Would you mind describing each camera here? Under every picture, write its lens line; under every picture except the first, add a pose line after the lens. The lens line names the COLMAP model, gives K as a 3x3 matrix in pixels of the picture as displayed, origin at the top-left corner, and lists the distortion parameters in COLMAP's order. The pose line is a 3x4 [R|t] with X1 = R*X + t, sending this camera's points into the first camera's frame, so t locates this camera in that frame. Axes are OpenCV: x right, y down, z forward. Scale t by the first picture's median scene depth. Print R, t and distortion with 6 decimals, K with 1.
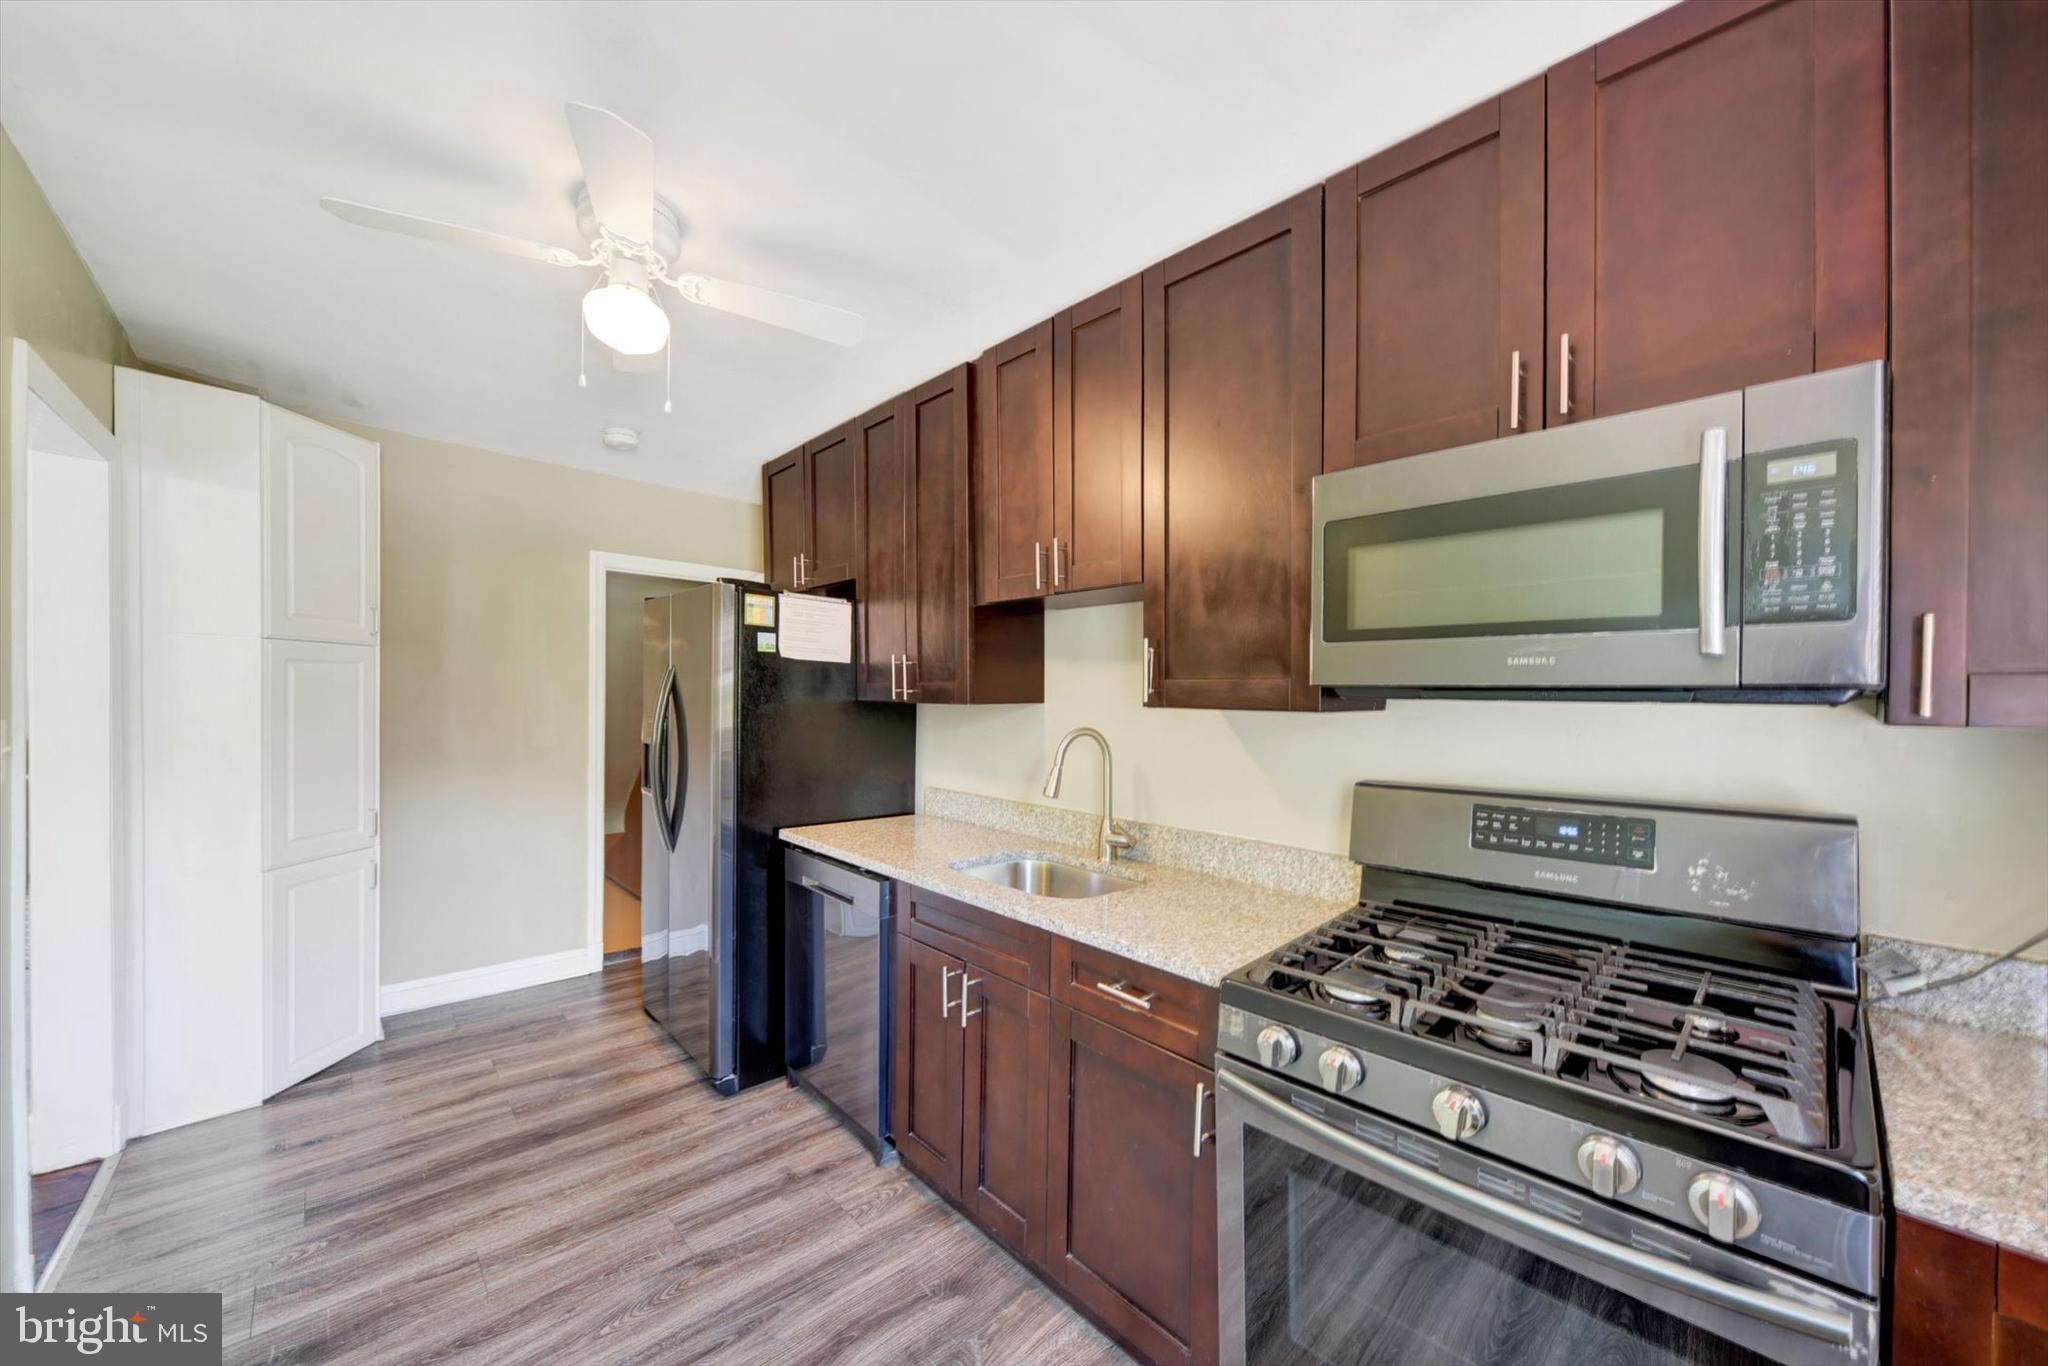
lens RADIAL K [[739.9, 0, 1018.1], [0, 739.9, 690.2], [0, 0, 1]] dist [-0.017414, -0.000011]
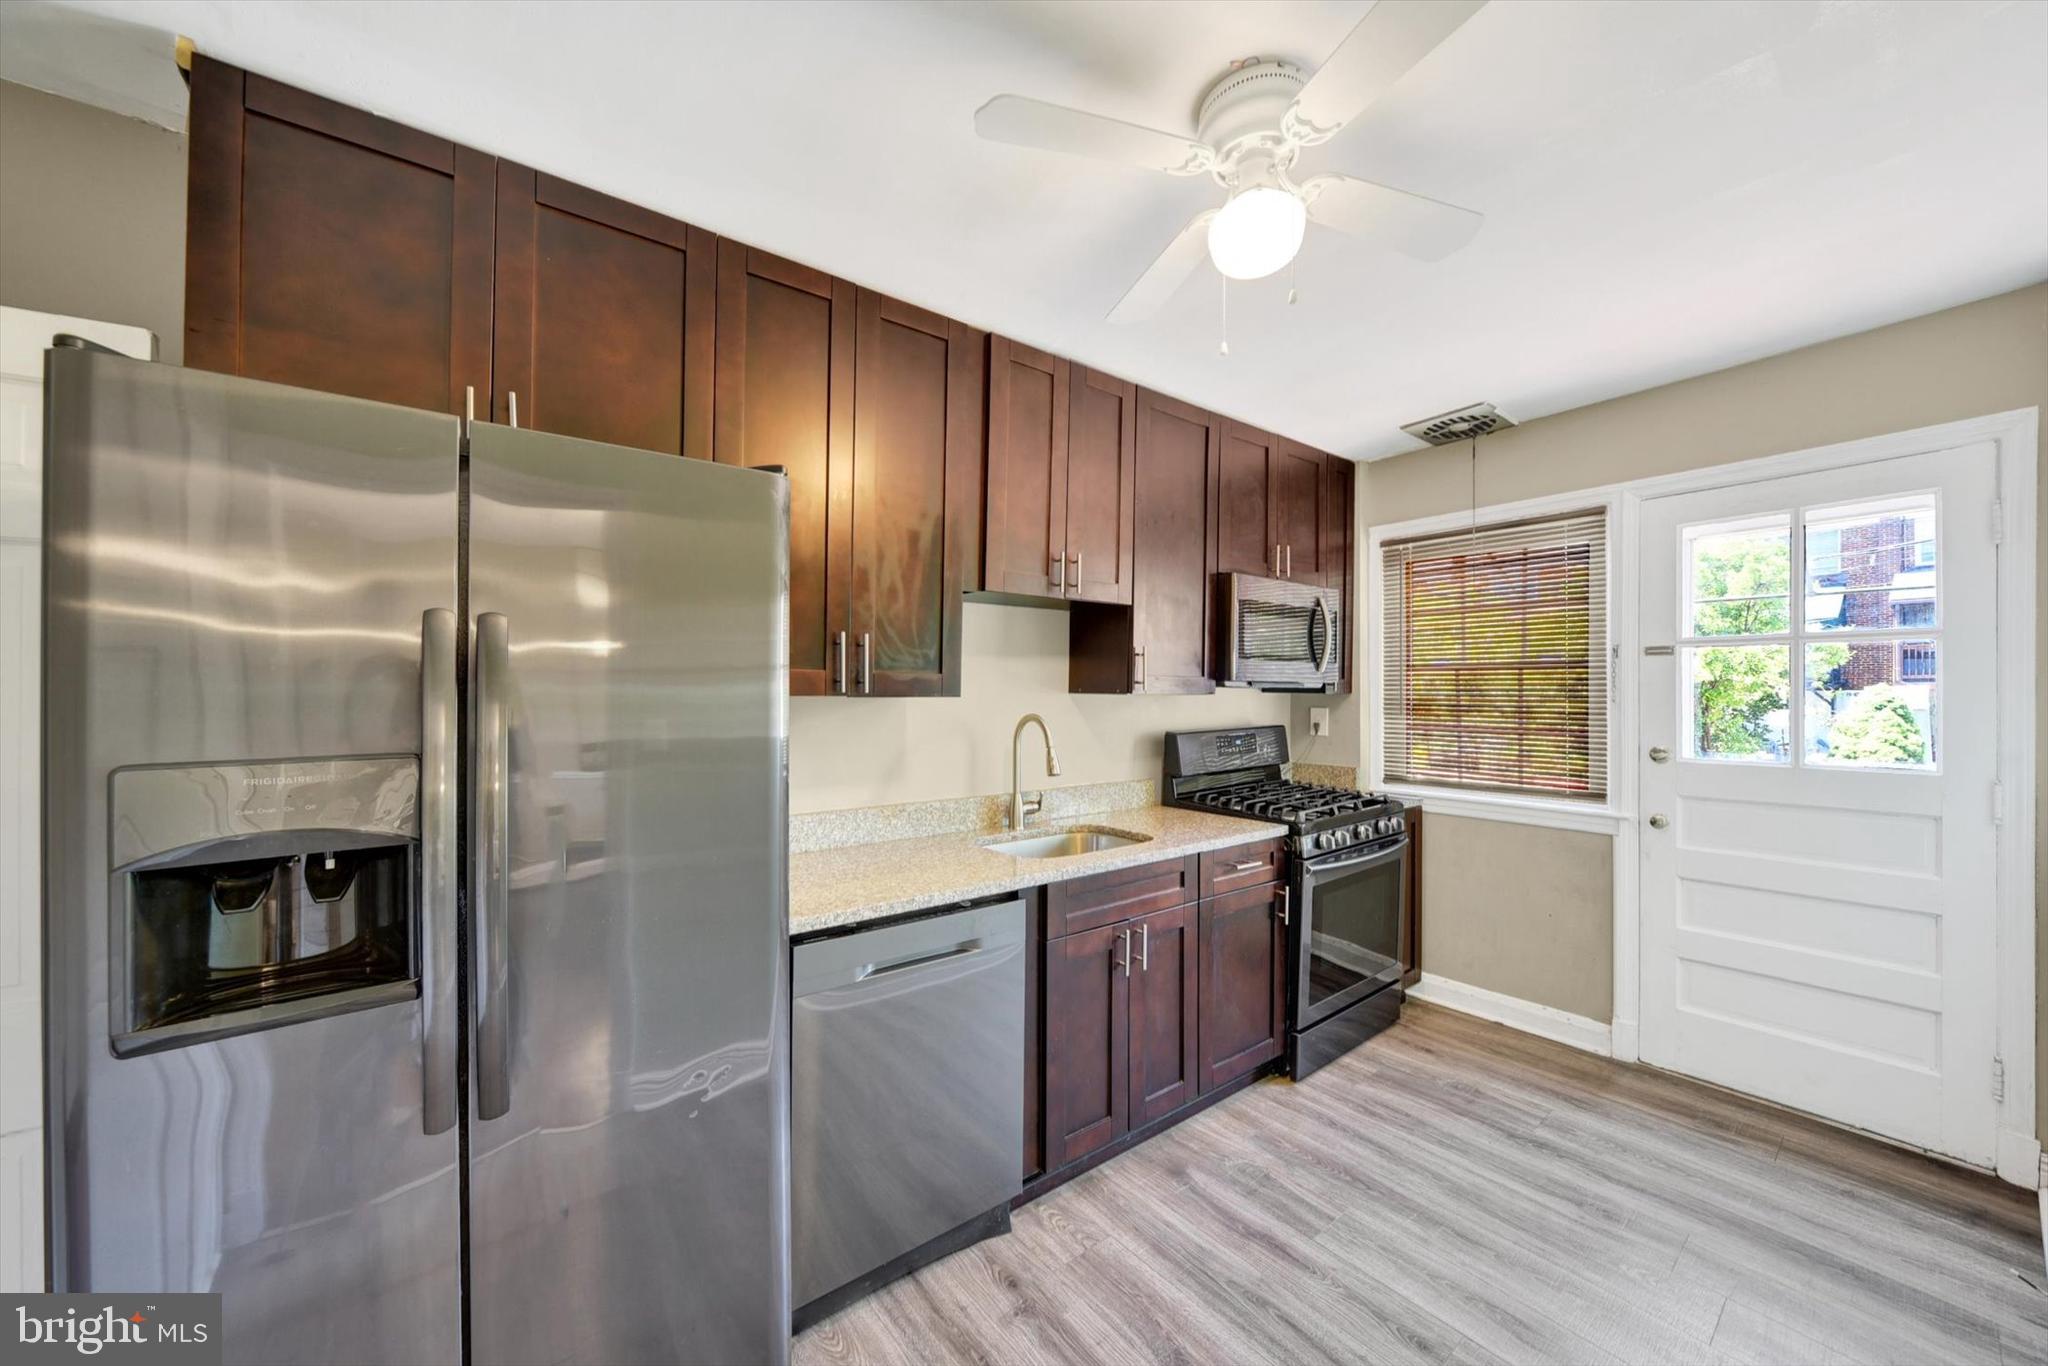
lens RADIAL K [[739.9, 0, 1018.1], [0, 739.9, 690.2], [0, 0, 1]] dist [-0.017414, -0.000011]
pose [[0.096491, -0.003490, 0.995328, -1.258285], [0.000040, 0.999994, 0.003503, 0.009946], [-0.995334, -0.000298, 0.096490, 1.091462]]
